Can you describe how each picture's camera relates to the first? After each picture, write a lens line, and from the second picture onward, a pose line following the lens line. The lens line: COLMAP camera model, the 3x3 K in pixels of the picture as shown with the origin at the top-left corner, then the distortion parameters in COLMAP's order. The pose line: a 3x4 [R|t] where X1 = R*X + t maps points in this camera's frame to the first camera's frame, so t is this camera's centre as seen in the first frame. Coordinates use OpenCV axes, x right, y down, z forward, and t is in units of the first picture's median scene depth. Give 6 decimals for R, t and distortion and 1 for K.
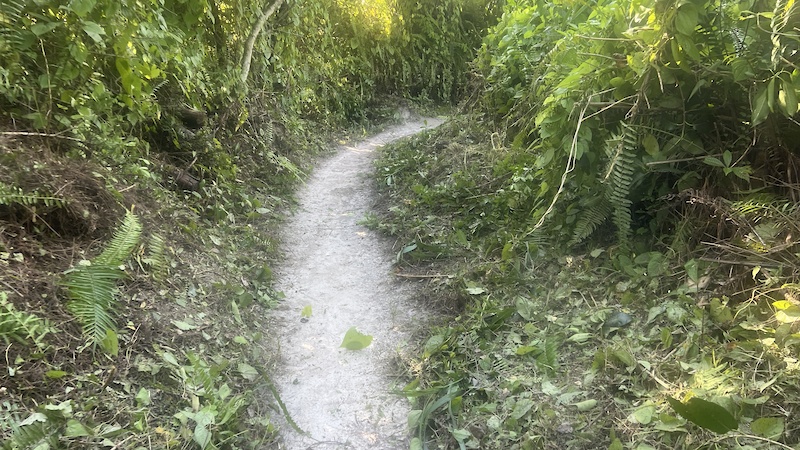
lens RADIAL K [[542.0, 0, 400.0], [0, 542.0, 225.0], [0, 0, 1]] dist [0.003138, 0.000665]
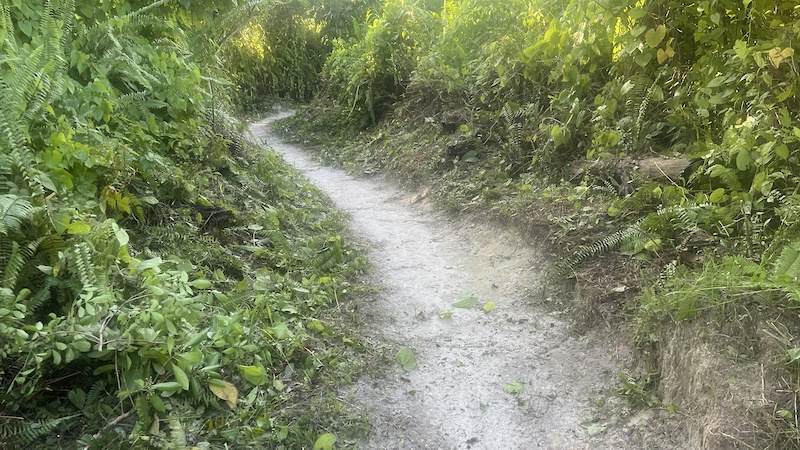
lens RADIAL K [[542.0, 0, 400.0], [0, 542.0, 225.0], [0, 0, 1]] dist [0.003138, 0.000665]
pose [[0.956938, -0.089196, 0.276251, -0.127476], [0.097091, 0.995162, -0.015009, 0.214142], [-0.273576, 0.041184, 0.960968, -0.669462]]
